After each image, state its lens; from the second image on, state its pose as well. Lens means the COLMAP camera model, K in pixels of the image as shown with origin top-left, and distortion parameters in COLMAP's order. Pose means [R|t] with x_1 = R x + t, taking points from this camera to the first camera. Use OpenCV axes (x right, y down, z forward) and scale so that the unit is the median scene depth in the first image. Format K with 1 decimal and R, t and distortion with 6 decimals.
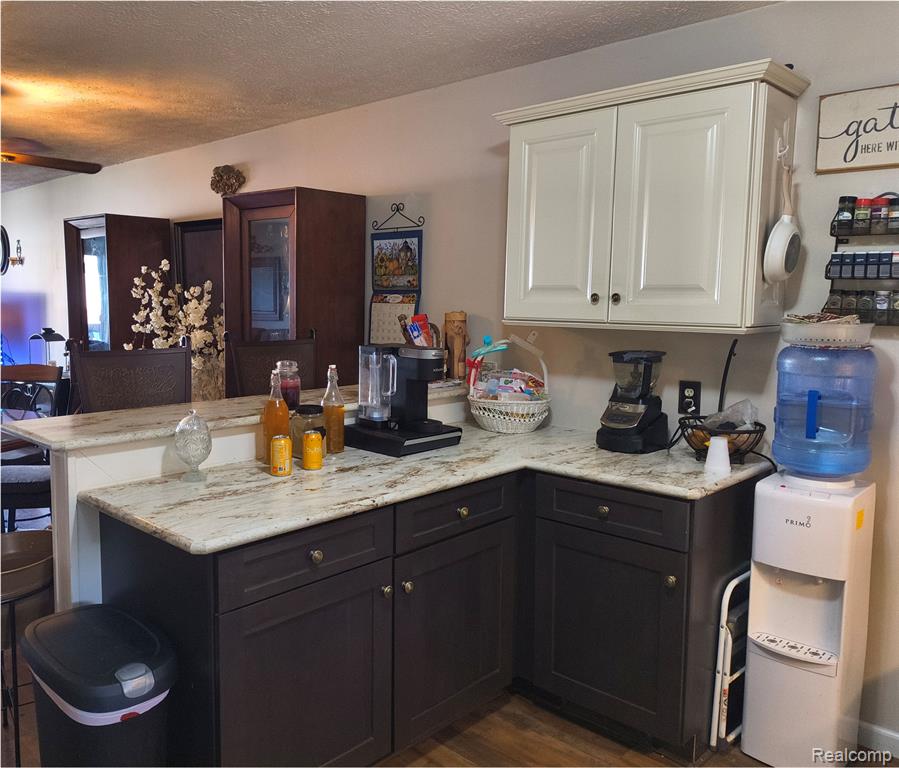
lens RADIAL K [[854.3, 0, 448.2], [0, 854.3, 386.8], [0, 0, 1]] dist [0.064832, 0.000000]
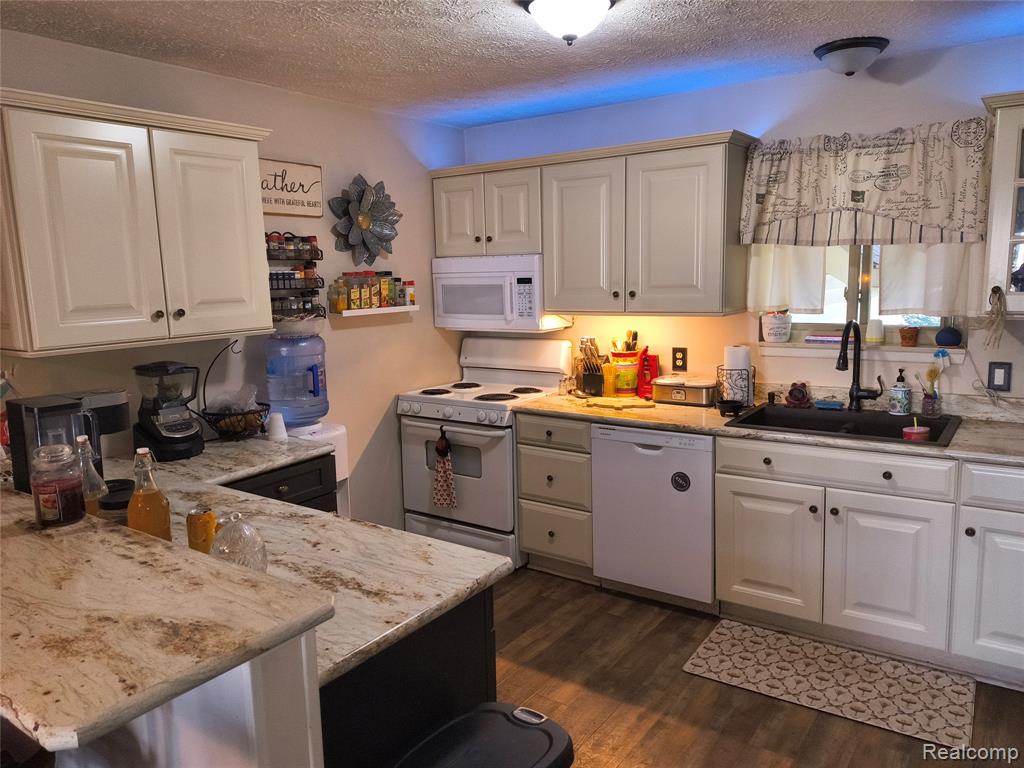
lens RADIAL K [[746.6, 0, 514.2], [0, 746.6, 386.3], [0, 0, 1]] dist [0.030663, -0.036251]
pose [[-0.198337, -0.153842, 0.967985, -0.877258], [0.134502, 0.973990, 0.182355, -0.143778], [-0.970861, 0.166363, -0.172486, 0.867195]]
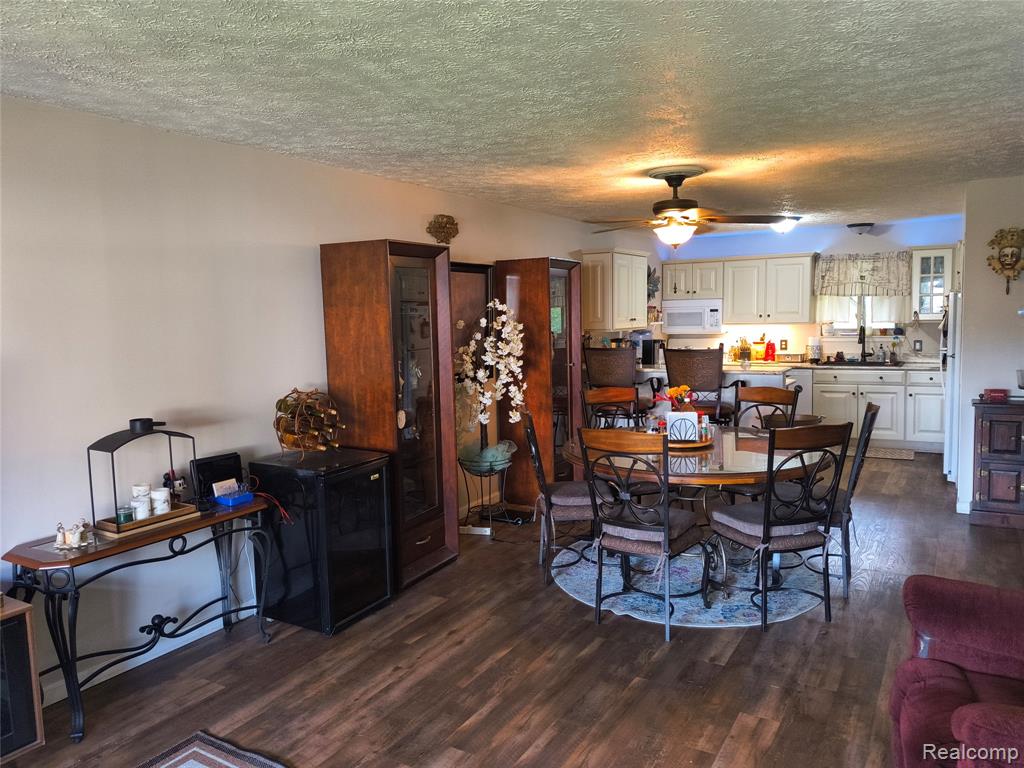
lens RADIAL K [[746.6, 0, 509.1], [0, 746.6, 382.2], [0, 0, 1]] dist [0.030663, -0.036251]
pose [[-0.271359, -0.094042, 0.957873, -1.997180], [0.129066, 0.982671, 0.133040, -0.276255], [-0.953785, 0.159730, -0.254519, 1.945848]]
